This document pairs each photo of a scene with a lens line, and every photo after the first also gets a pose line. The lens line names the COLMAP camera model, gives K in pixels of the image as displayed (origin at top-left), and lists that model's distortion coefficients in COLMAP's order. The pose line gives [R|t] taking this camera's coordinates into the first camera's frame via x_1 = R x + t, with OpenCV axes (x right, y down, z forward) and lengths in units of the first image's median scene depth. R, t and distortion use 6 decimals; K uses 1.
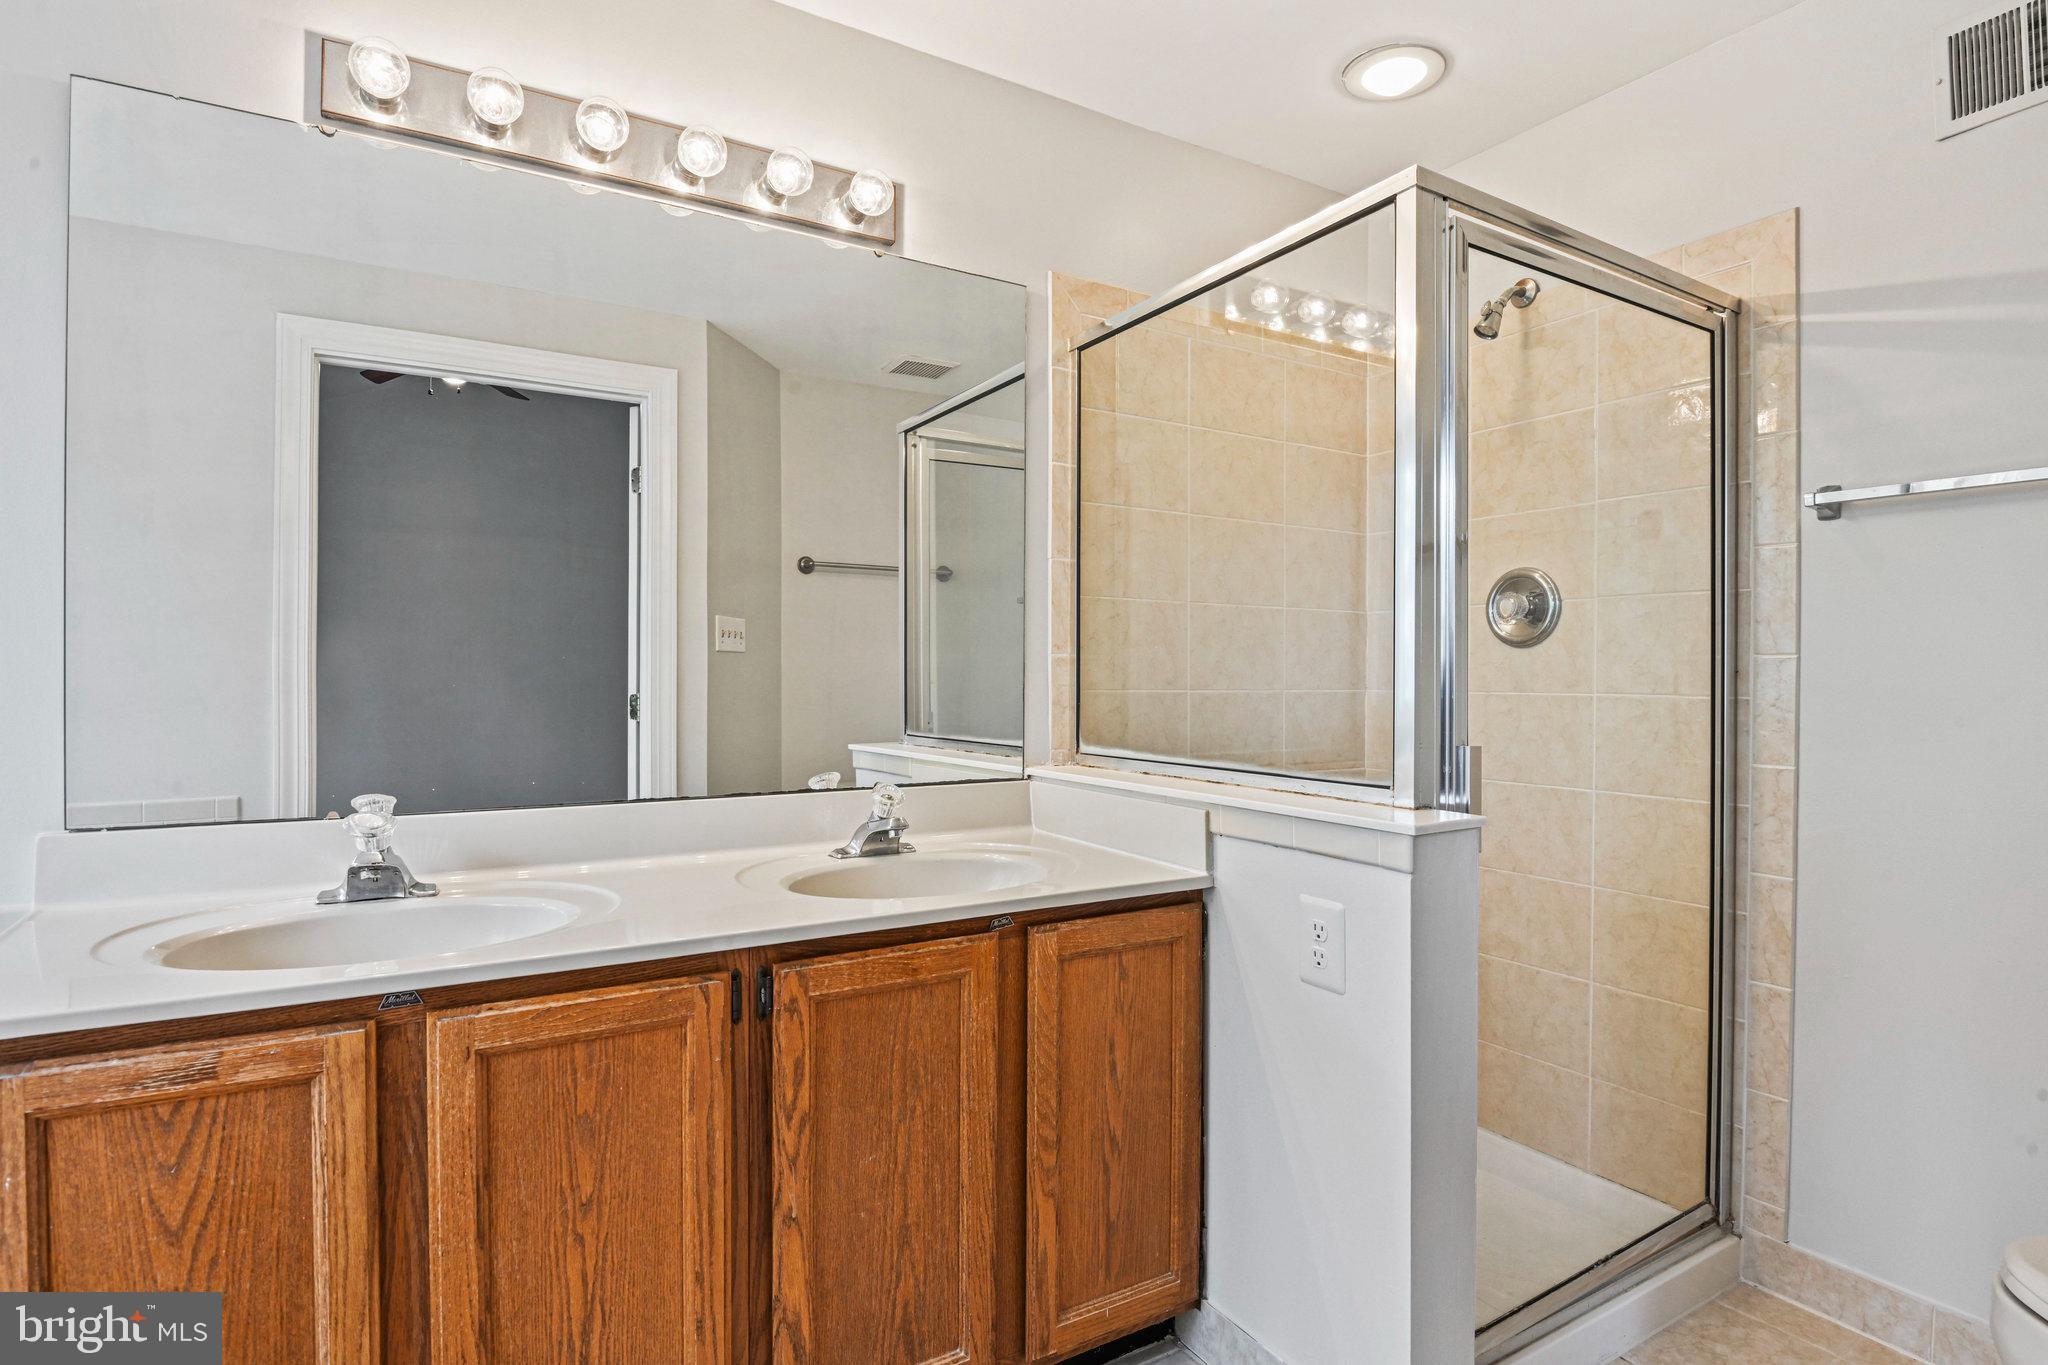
lens RADIAL K [[1047.6, 0, 1024.0], [0, 1047.6, 682.5], [0, 0, 1]] dist [-0.002849, -0.001056]
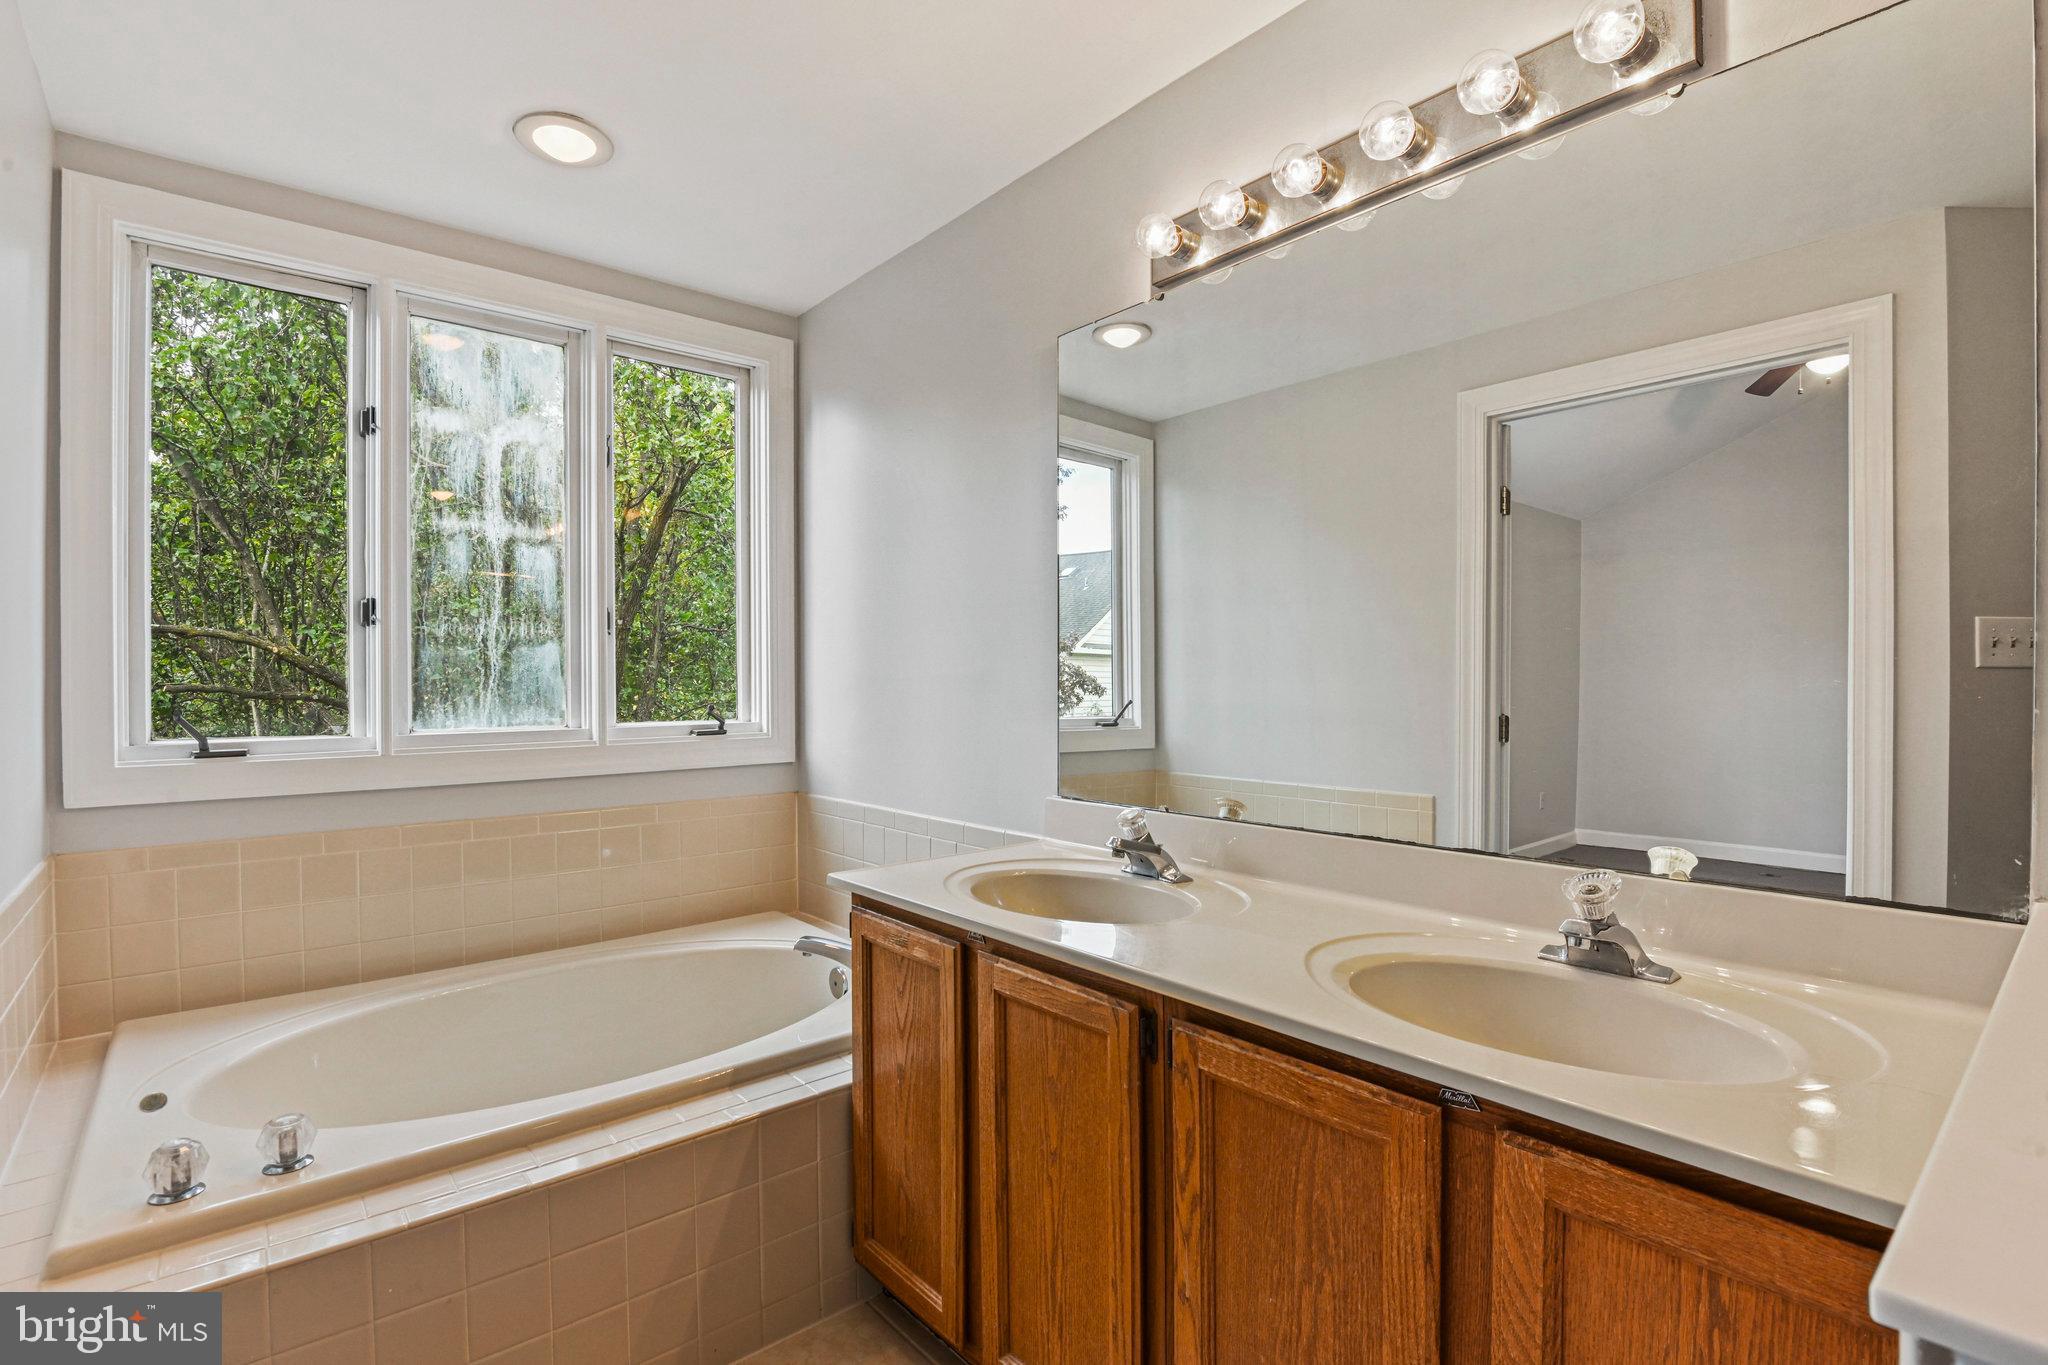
lens RADIAL K [[963.2, 0, 1024.0], [0, 963.2, 682.5], [0, 0, 1]] dist [-0.001851, -0.000740]
pose [[0.171900, -0.002197, -0.985112, 0.605436], [-0.011102, 0.999930, -0.004167, -0.032989], [0.985052, 0.011653, 0.171864, 0.705961]]
